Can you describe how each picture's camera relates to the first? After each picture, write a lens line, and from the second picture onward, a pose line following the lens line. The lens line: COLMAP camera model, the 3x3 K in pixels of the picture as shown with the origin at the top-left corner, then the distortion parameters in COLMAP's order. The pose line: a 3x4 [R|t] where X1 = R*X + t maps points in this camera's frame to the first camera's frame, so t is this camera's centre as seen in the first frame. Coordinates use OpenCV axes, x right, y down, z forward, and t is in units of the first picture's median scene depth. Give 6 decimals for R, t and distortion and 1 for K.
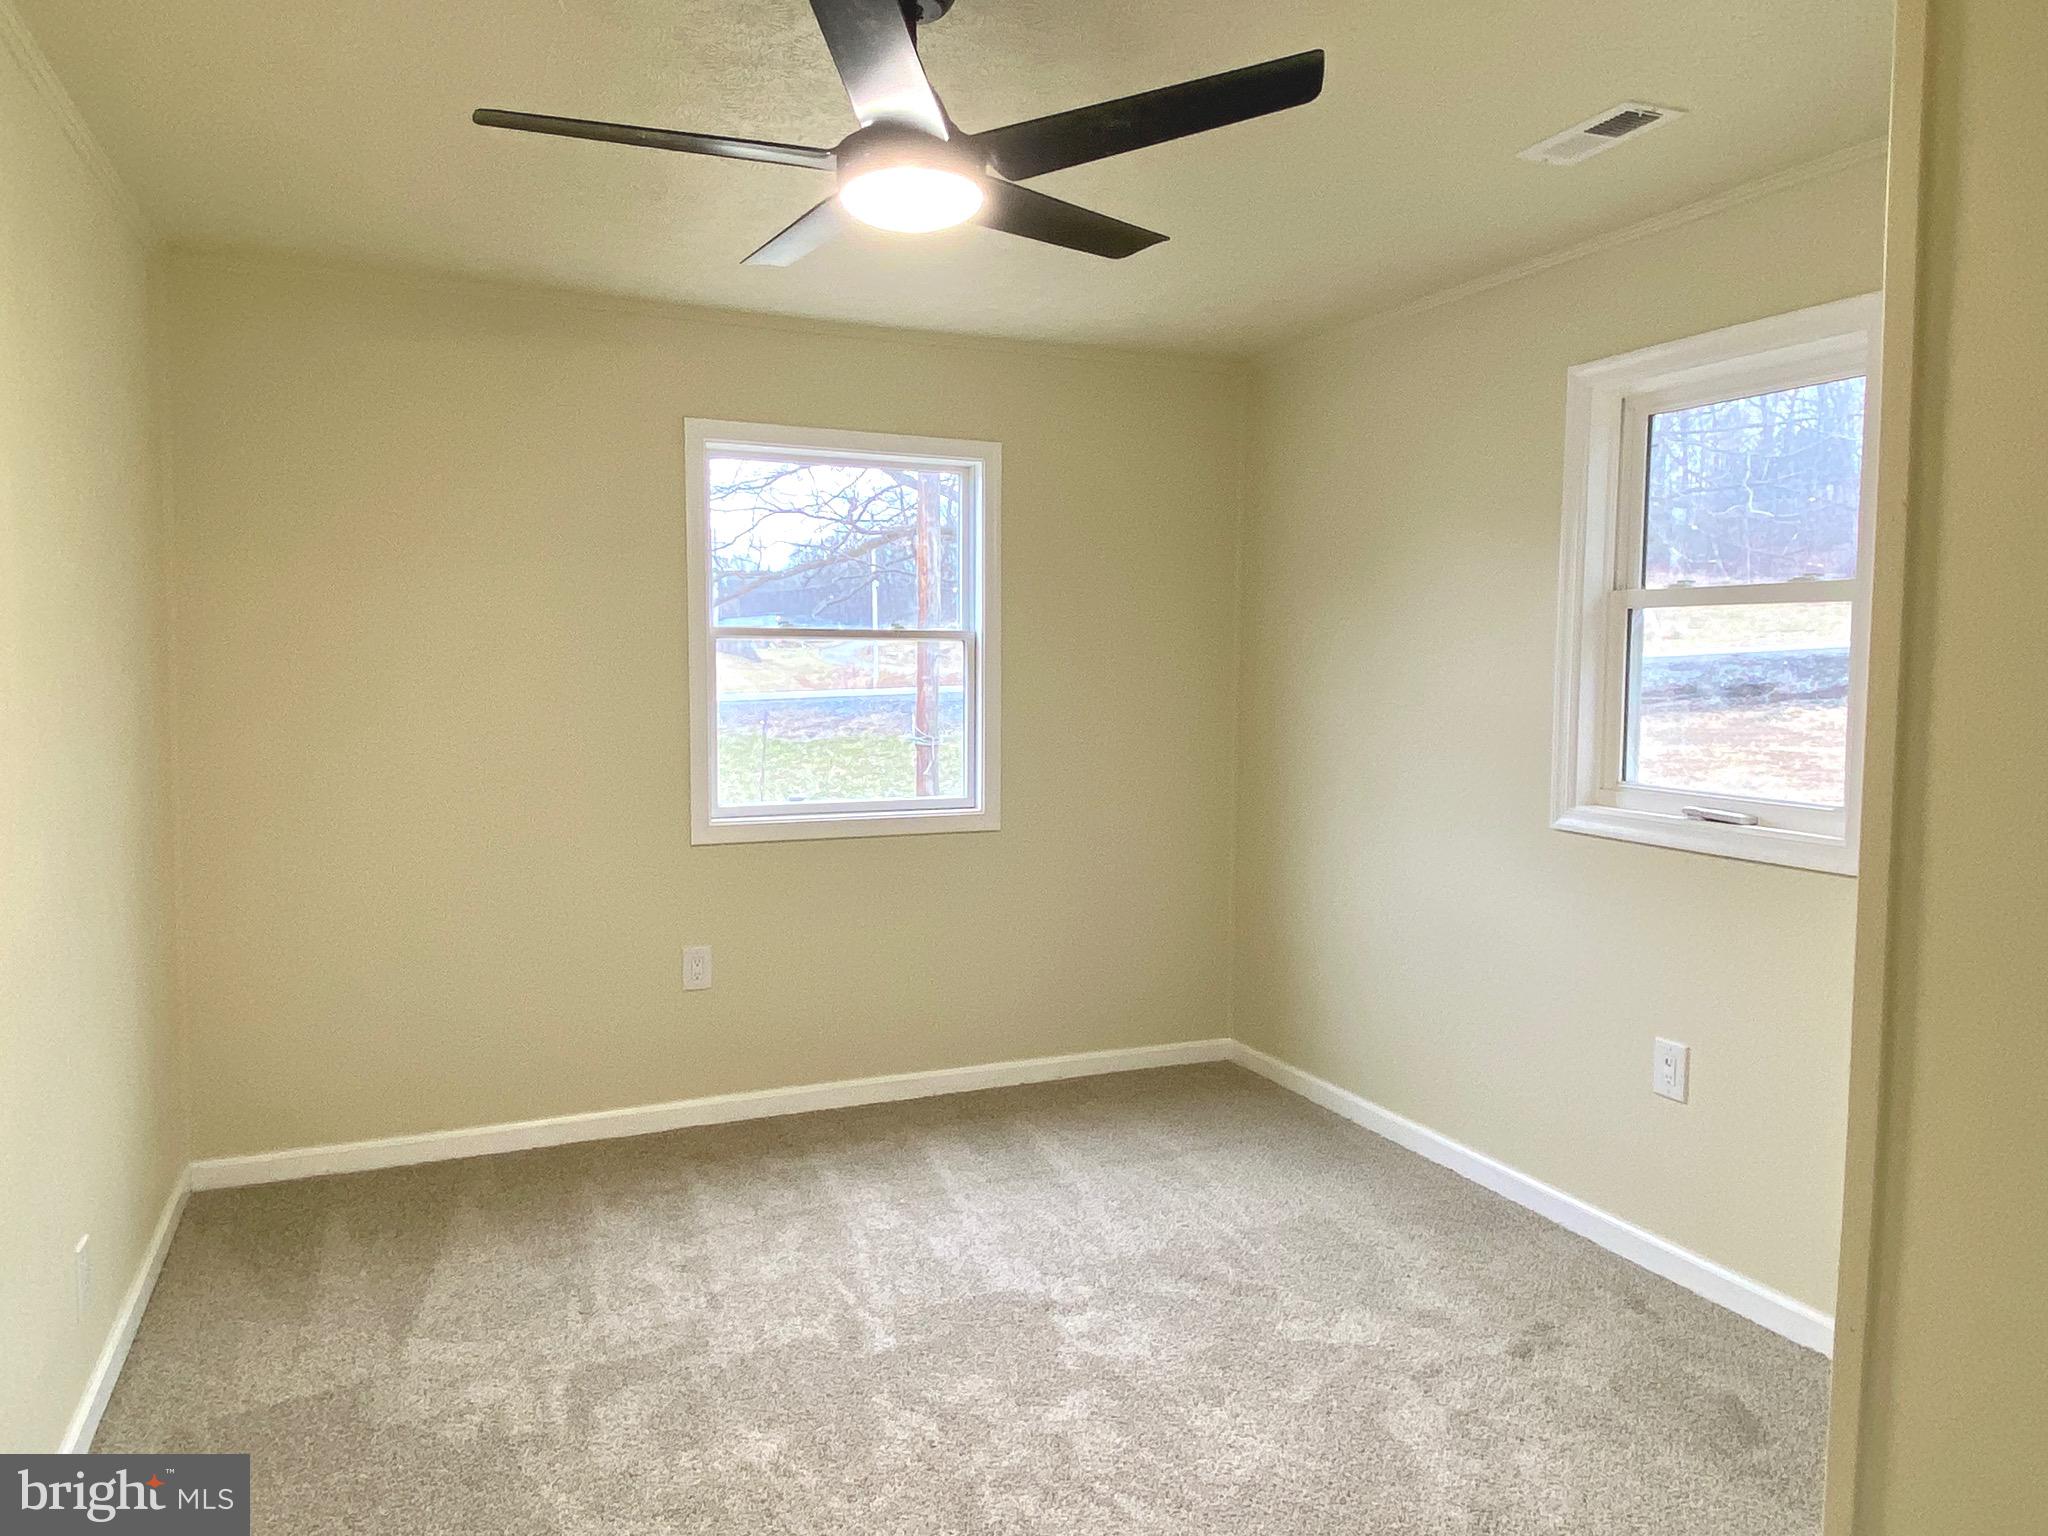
lens RADIAL K [[1387.0, 0, 1021.3], [0, 1387.0, 760.0], [0, 0, 1]] dist [0.002393, 0.000300]
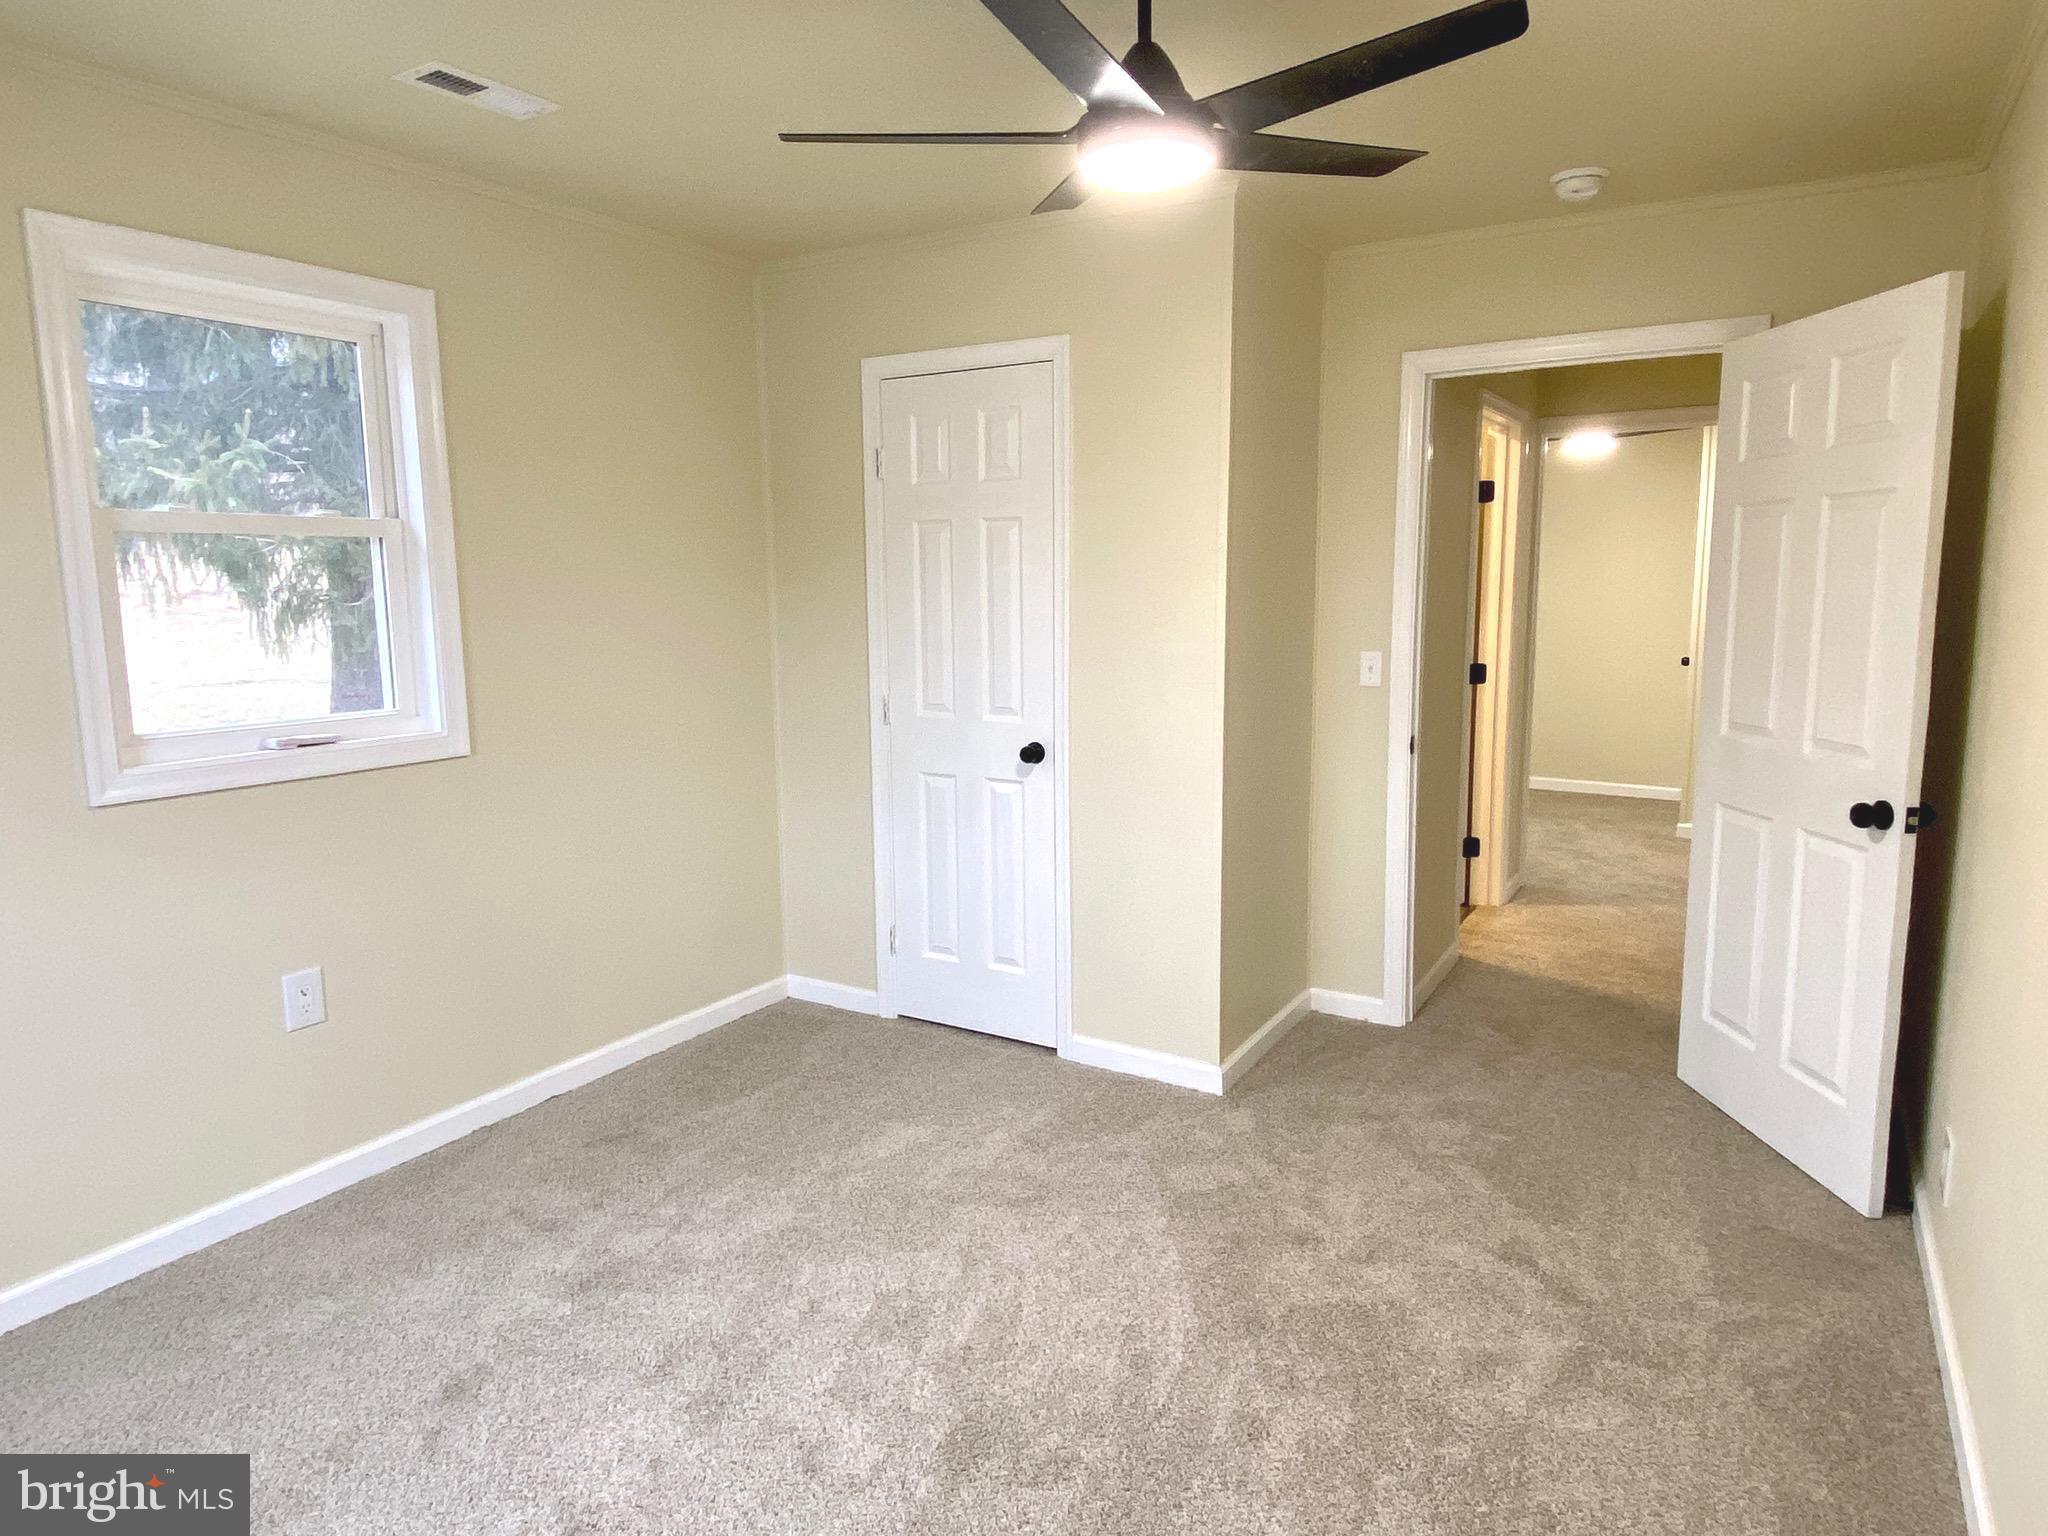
lens RADIAL K [[1199.6, 0, 1020.9], [0, 1199.6, 767.4], [0, 0, 1]] dist [-0.000748, 0.000162]
pose [[-0.575454, -0.114943, 0.809717, -0.517927], [0.076181, 0.978236, 0.193005, -0.070513], [-0.814278, 0.172751, -0.554173, 1.024412]]
